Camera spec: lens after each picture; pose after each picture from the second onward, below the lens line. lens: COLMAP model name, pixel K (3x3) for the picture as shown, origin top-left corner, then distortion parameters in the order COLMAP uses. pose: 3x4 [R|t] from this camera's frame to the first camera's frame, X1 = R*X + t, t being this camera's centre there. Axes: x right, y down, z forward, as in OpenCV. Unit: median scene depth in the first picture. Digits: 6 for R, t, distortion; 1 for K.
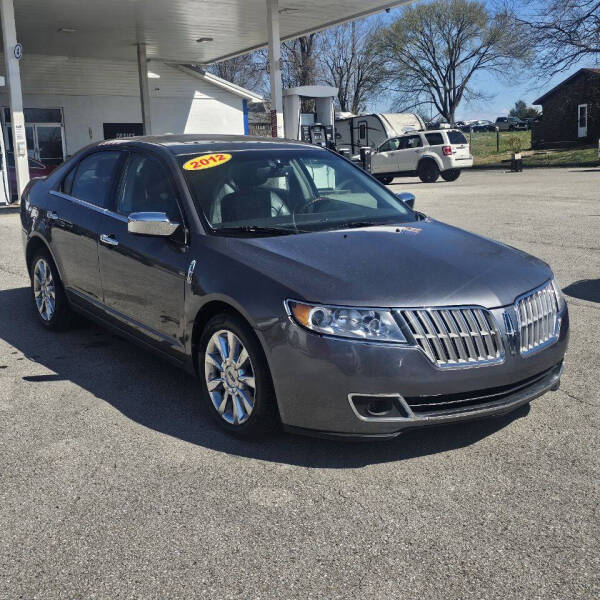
lens RADIAL K [[843.6, 0, 299.6], [0, 843.6, 267.9], [0, 0, 1]] dist [0.121264, -0.065638]
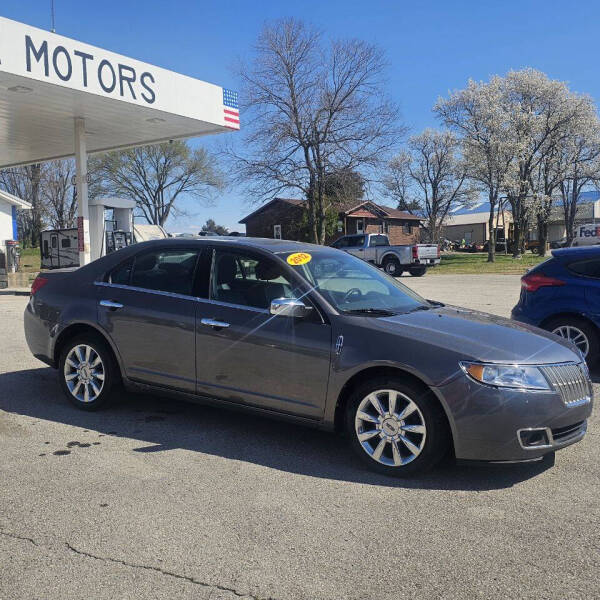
lens RADIAL K [[709.0, 0, 309.3], [0, 709.0, 293.6], [0, 0, 1]] dist [0.121645, -0.189555]
pose [[0.915999, 0.001085, 0.401179, -0.134007], [0.033925, 0.996205, -0.080153, 0.002616], [-0.399744, 0.087030, 0.912486, 0.014669]]
